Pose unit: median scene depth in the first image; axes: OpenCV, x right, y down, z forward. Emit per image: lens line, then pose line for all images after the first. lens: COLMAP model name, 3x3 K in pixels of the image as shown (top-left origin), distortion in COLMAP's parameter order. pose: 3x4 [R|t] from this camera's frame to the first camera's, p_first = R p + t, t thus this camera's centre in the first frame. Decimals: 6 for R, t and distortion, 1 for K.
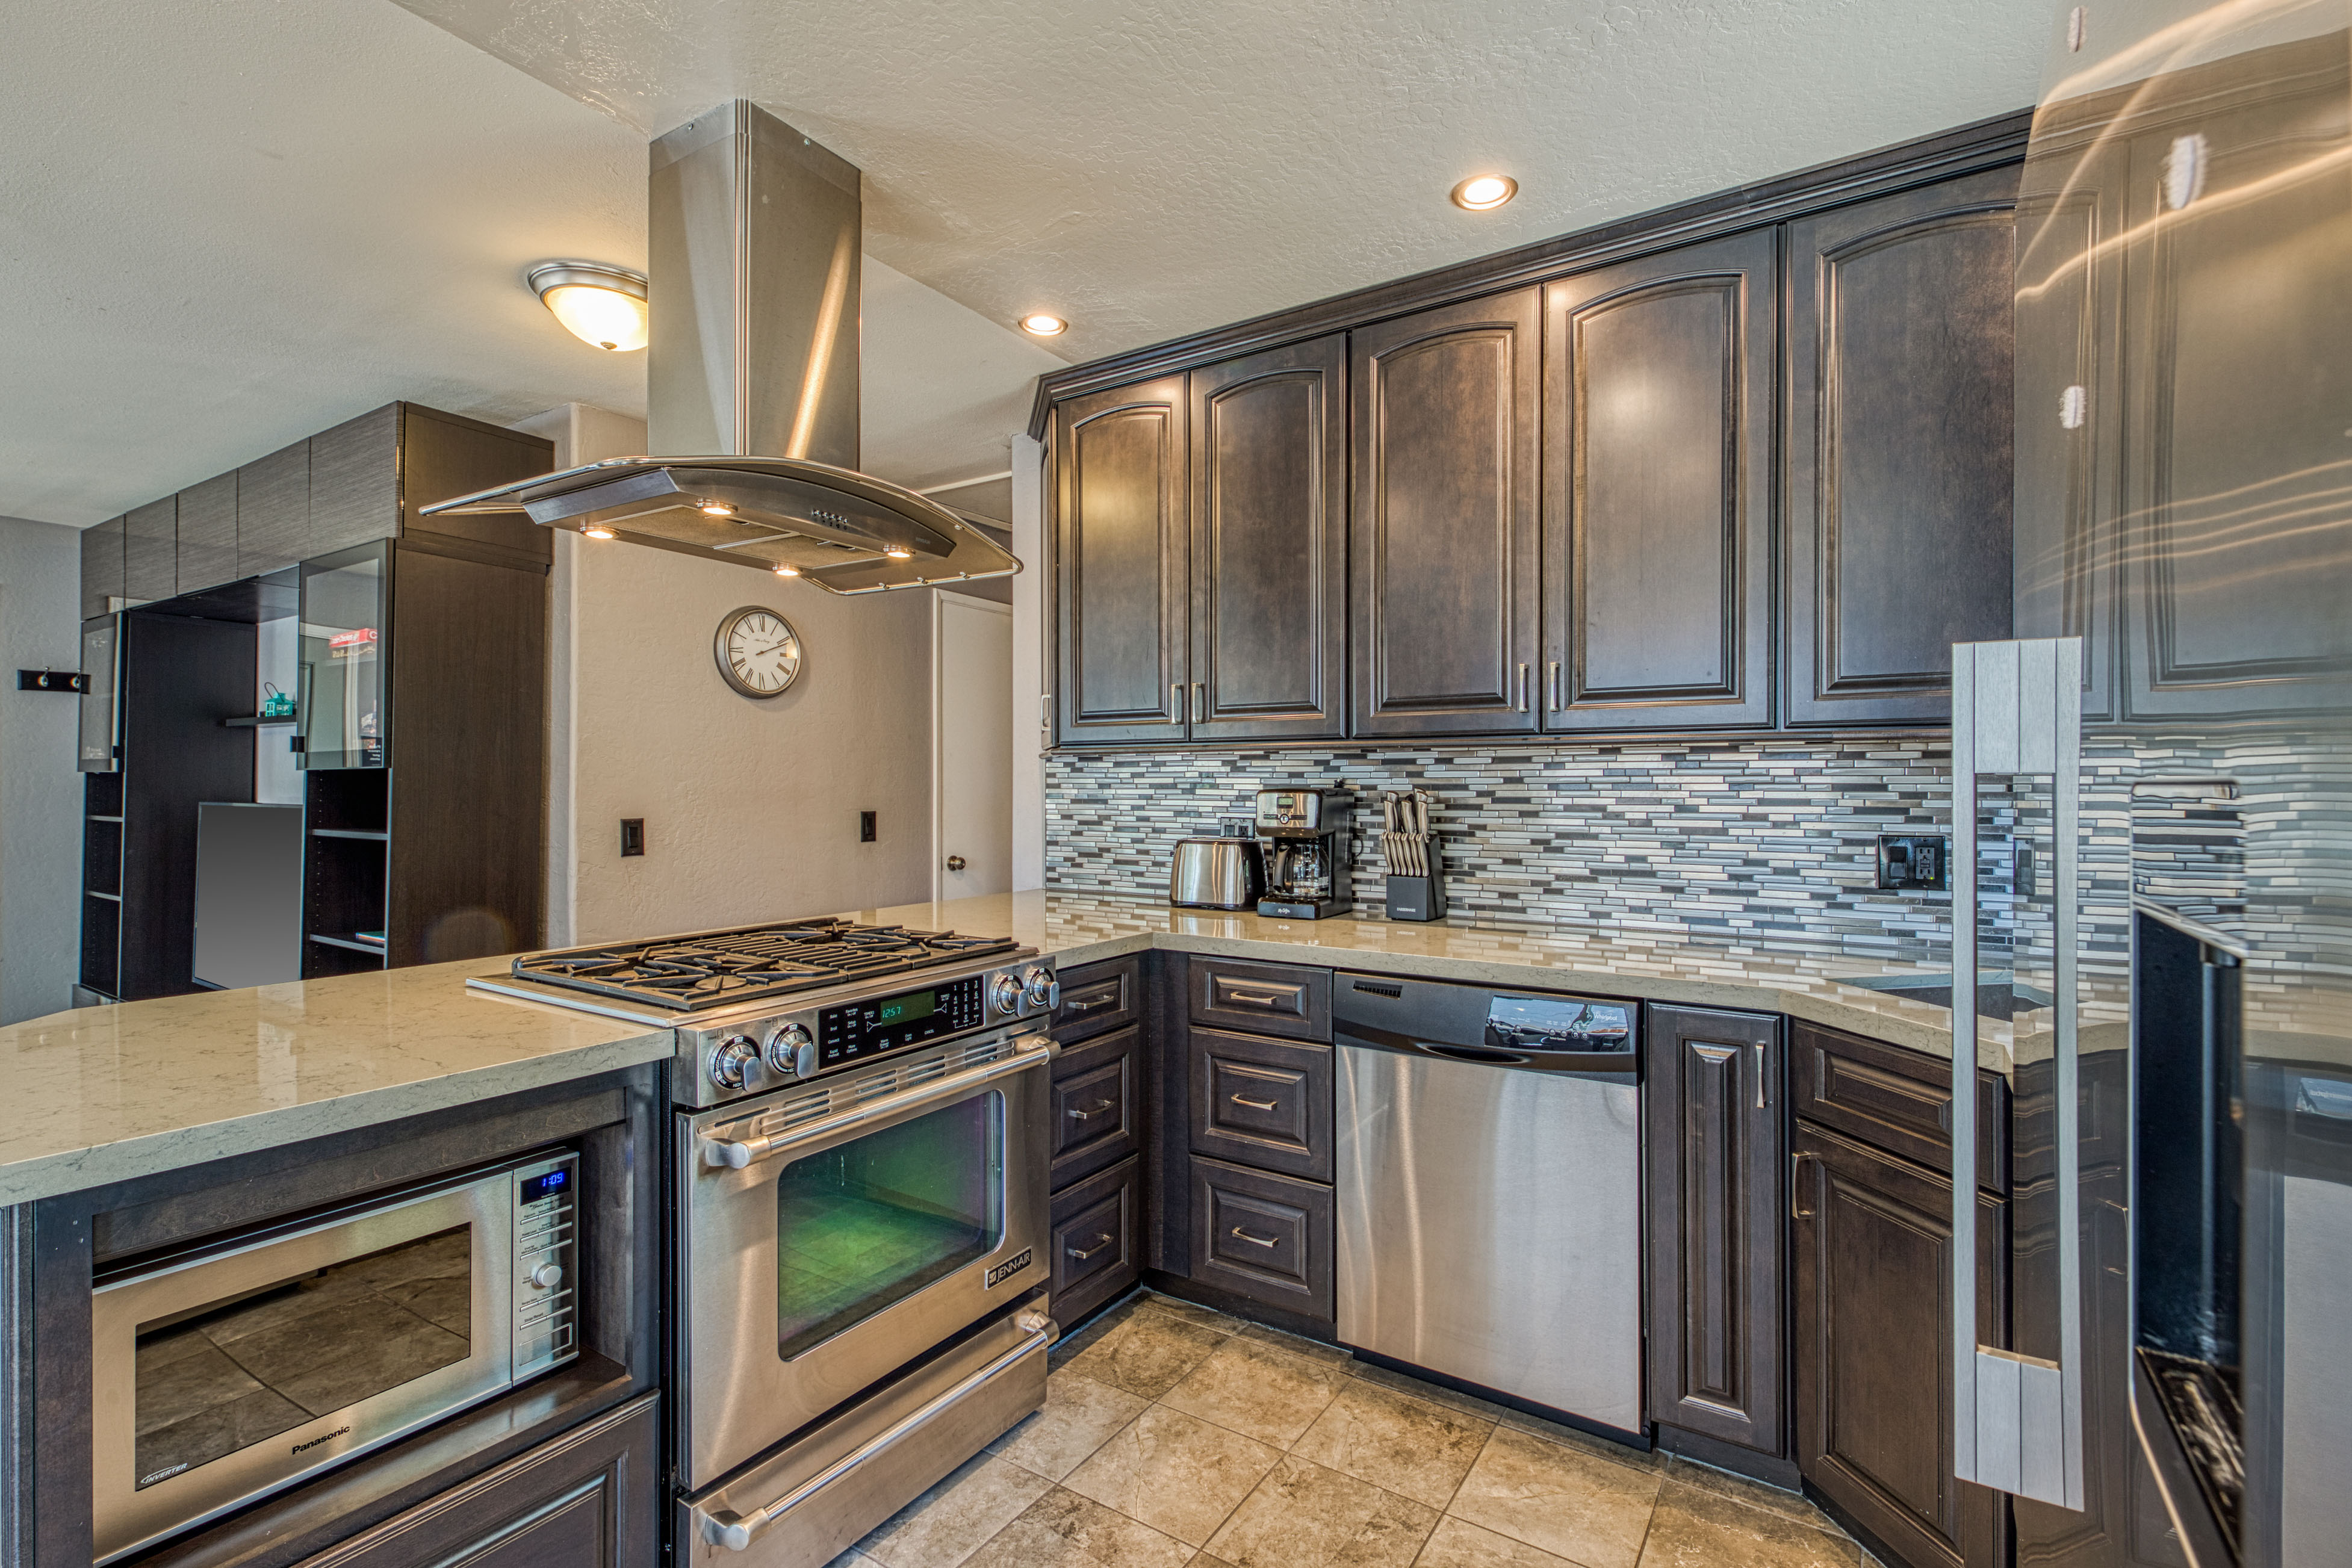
lens RADIAL K [[1095.5, 0, 1184.2], [0, 1095.5, 778.8], [0, 0, 1]] dist [0.001528, 0.000015]
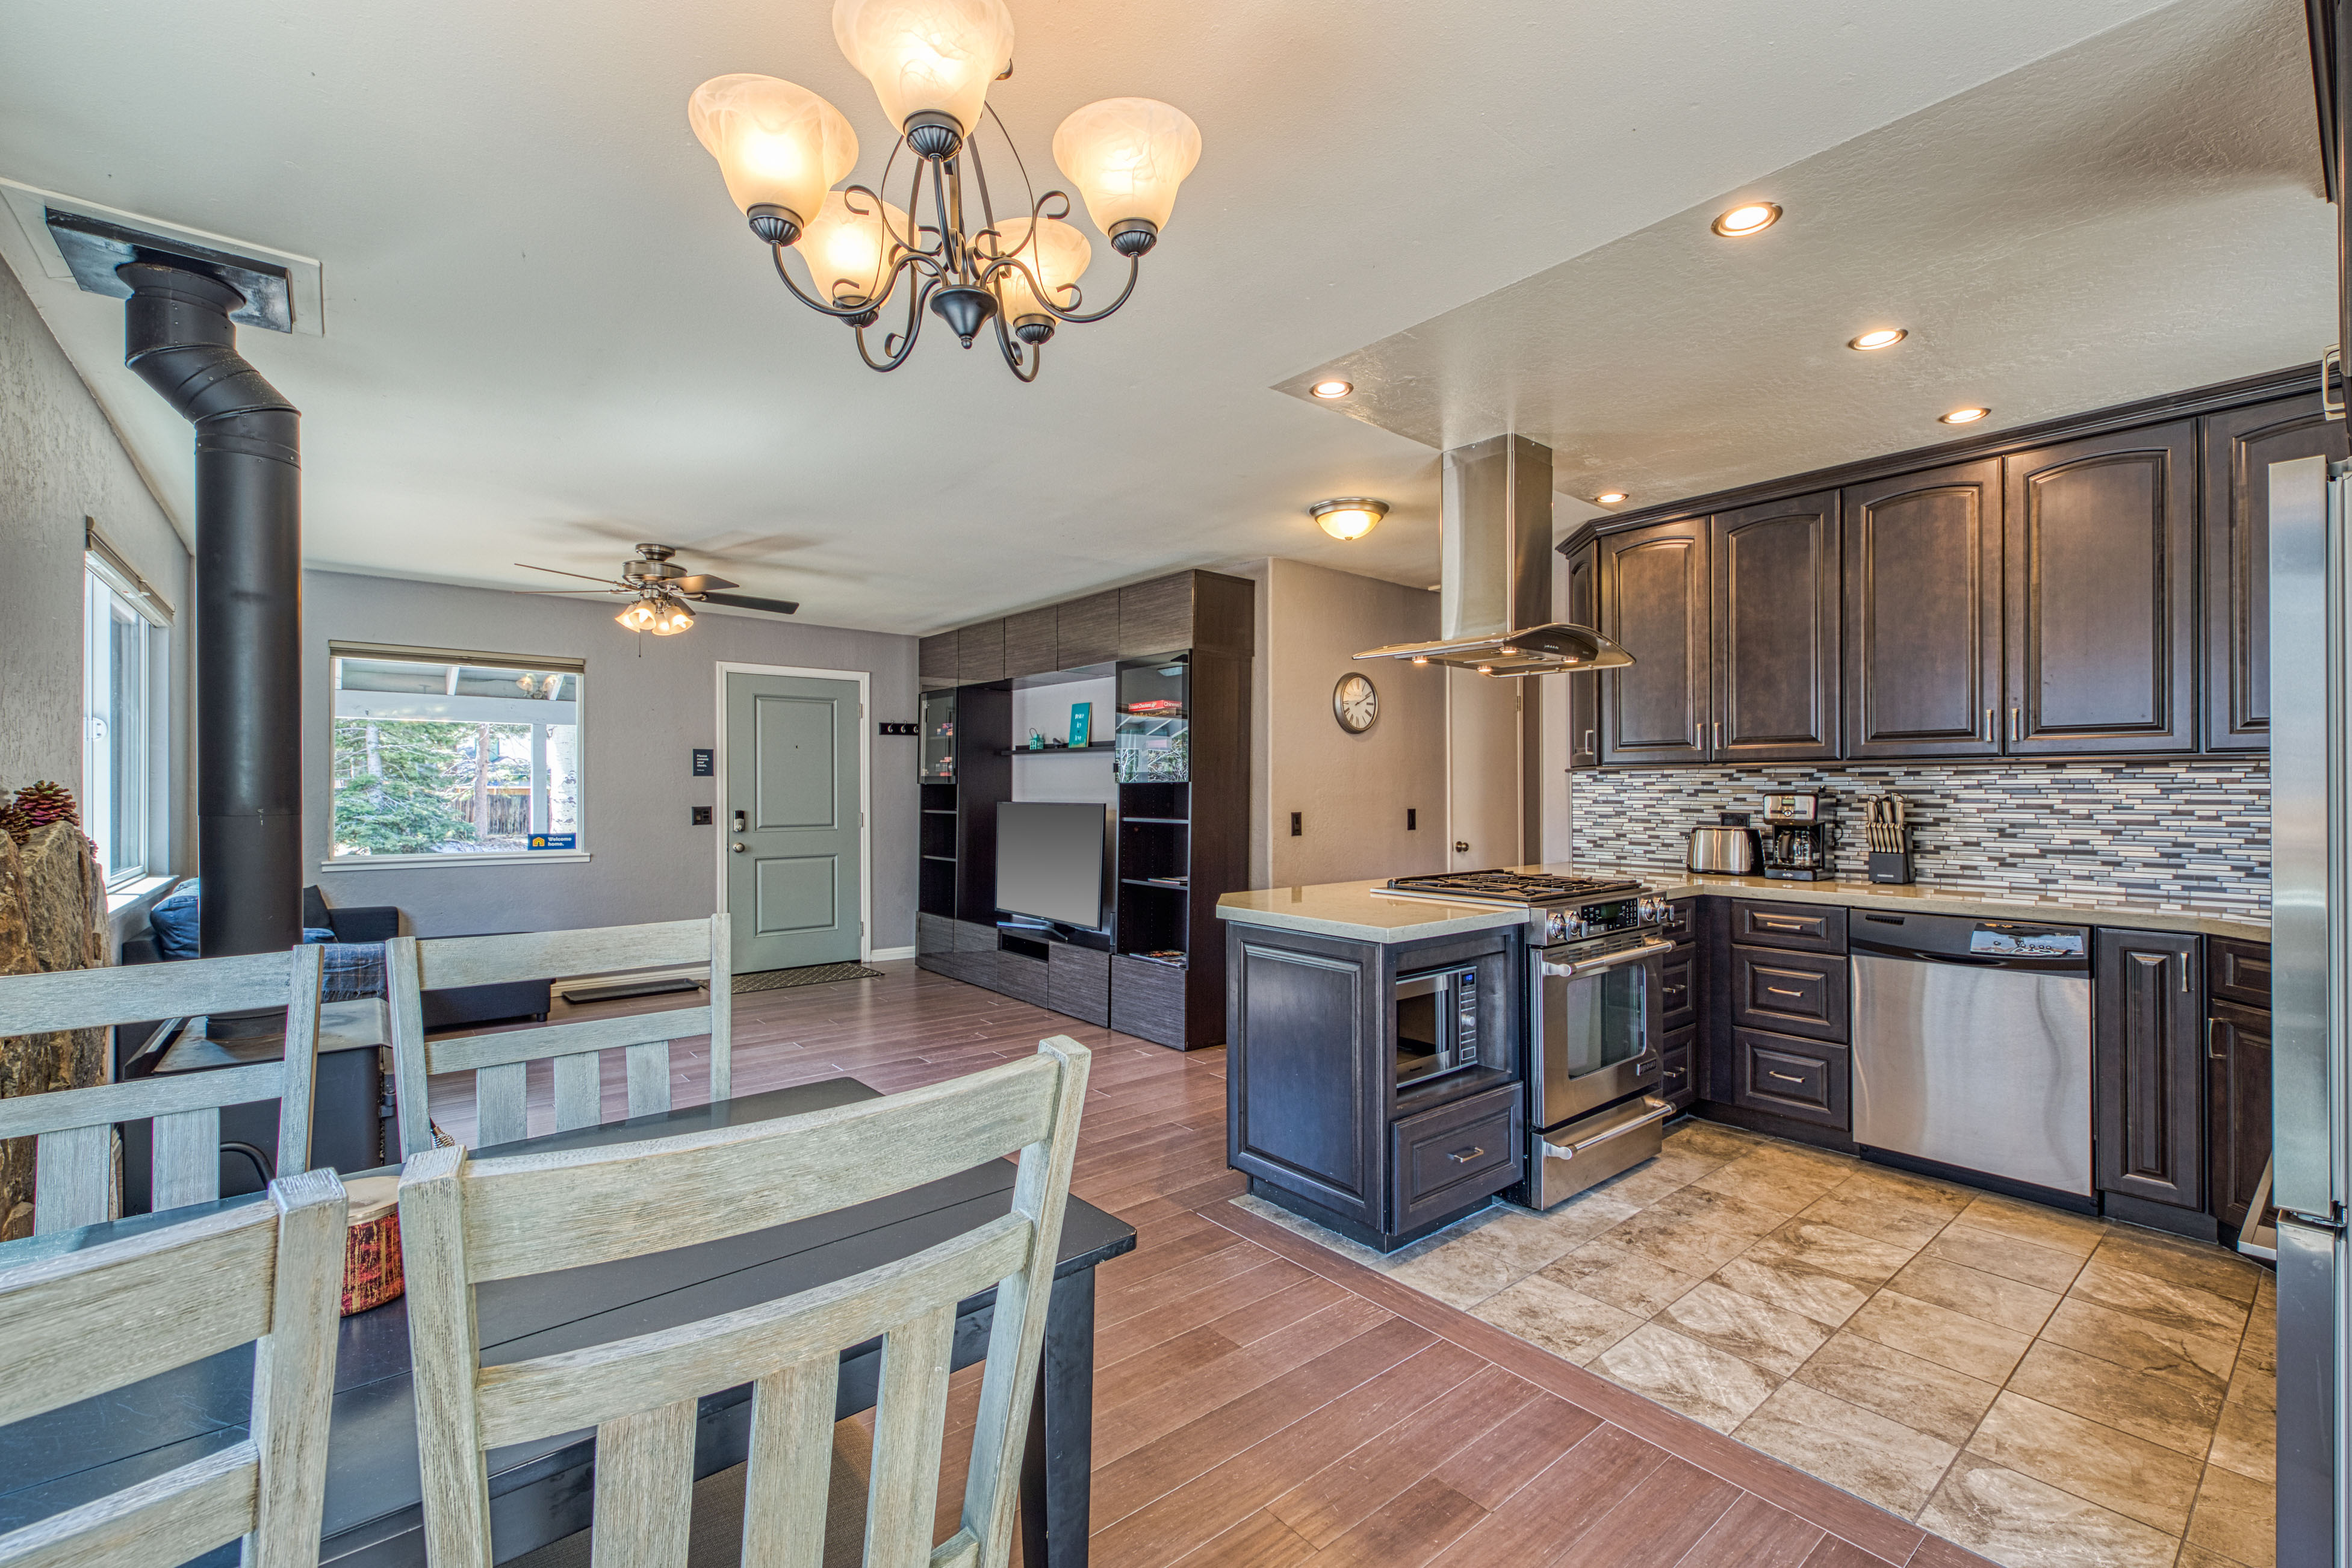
lens RADIAL K [[1001.7, 0, 1176.0], [0, 1001.7, 784.0], [0, 0, 1]] dist [0.001427, -0.004518]
pose [[0.950031, -0.003901, -0.312132, -0.310164], [0.004045, 0.999992, -0.000189, -0.007201], [0.312130, -0.001083, 0.950039, -0.627042]]
